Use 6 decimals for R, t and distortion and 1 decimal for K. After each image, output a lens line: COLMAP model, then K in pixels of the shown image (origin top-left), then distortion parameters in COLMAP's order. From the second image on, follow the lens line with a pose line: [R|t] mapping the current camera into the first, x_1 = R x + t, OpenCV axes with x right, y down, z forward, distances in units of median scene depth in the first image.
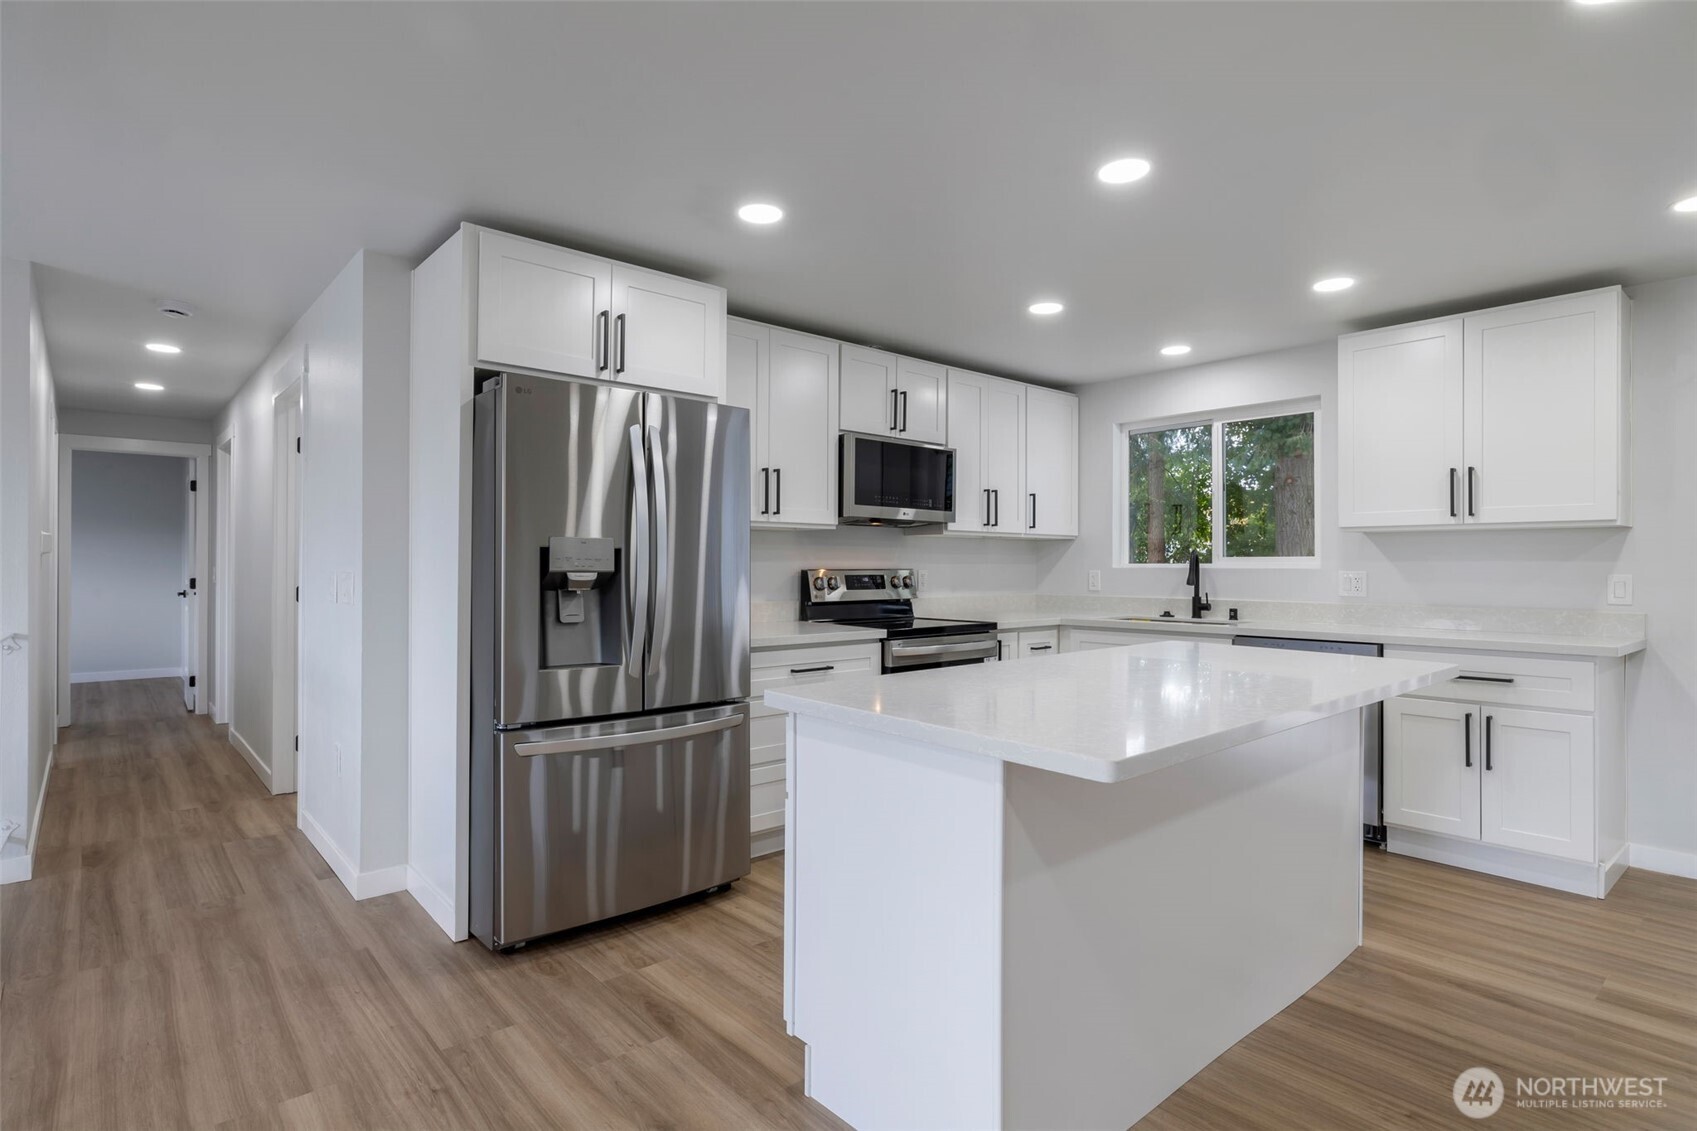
lens RADIAL K [[873.2, 0, 844.5], [0, 873.2, 564.7], [0, 0, 1]] dist [0.004825, 0.000084]
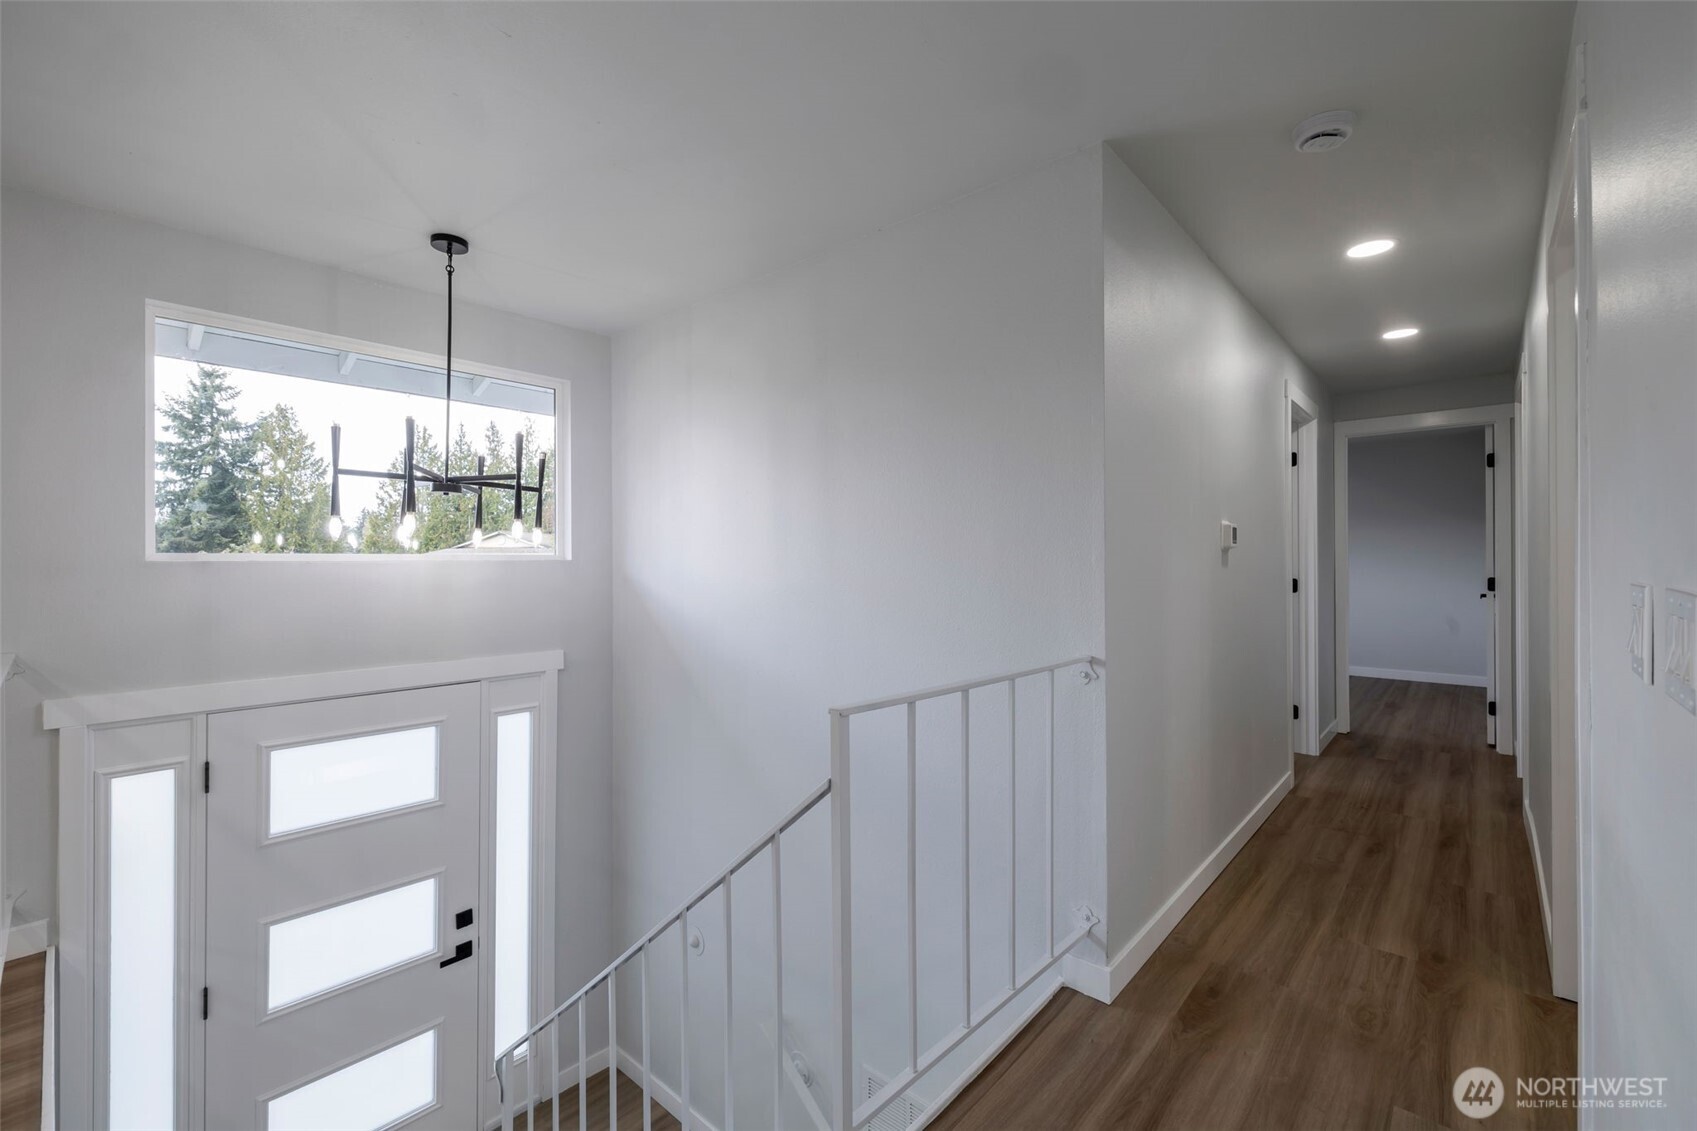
lens RADIAL K [[710.0, 0, 833.2], [0, 710.0, 563.3], [0, 0, 1]] dist [0.007804, -0.000477]
pose [[0.121630, -0.001705, -0.992574, -0.430277], [0.004805, 0.999988, -0.001129, 0.000035], [0.992564, -0.004632, 0.121636, 0.802986]]
